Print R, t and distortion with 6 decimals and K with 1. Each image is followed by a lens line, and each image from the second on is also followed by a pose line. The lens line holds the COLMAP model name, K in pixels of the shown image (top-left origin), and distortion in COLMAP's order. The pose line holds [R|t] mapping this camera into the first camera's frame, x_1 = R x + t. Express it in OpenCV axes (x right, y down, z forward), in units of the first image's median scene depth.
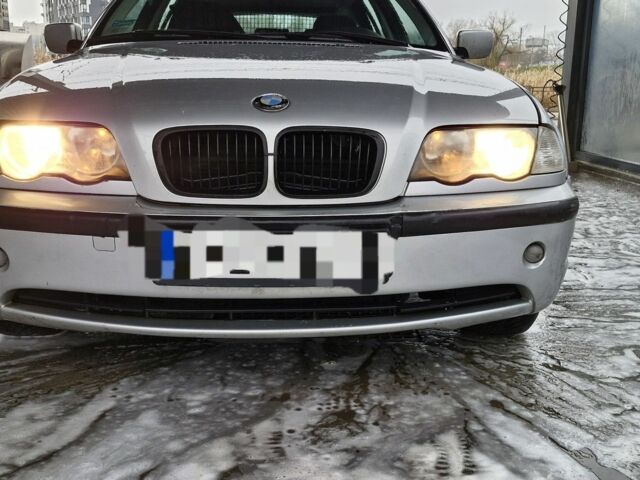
lens RADIAL K [[590.3, 0, 320.0], [0, 590.3, 240.0], [0, 0, 1]] dist [0.007018, -0.002434]
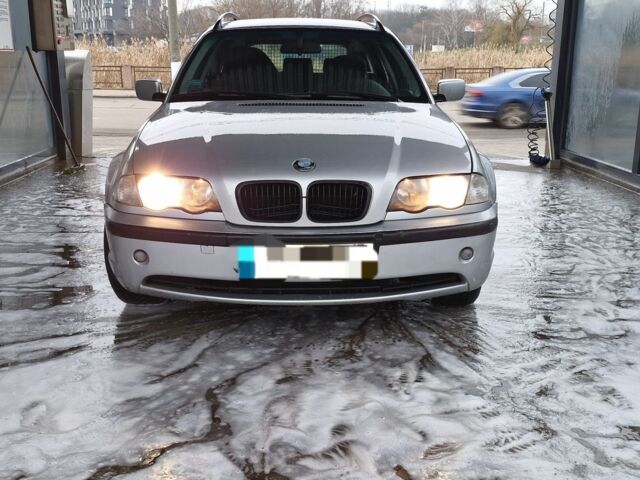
lens RADIAL K [[590.3, 0, 320.0], [0, 590.3, 240.0], [0, 0, 1]] dist [0.007018, -0.002434]
pose [[0.999424, 0.000233, -0.033938, 0.017120], [0.001135, 0.999187, 0.040287, -0.080983], [0.033919, -0.040303, 0.998612, -0.623789]]
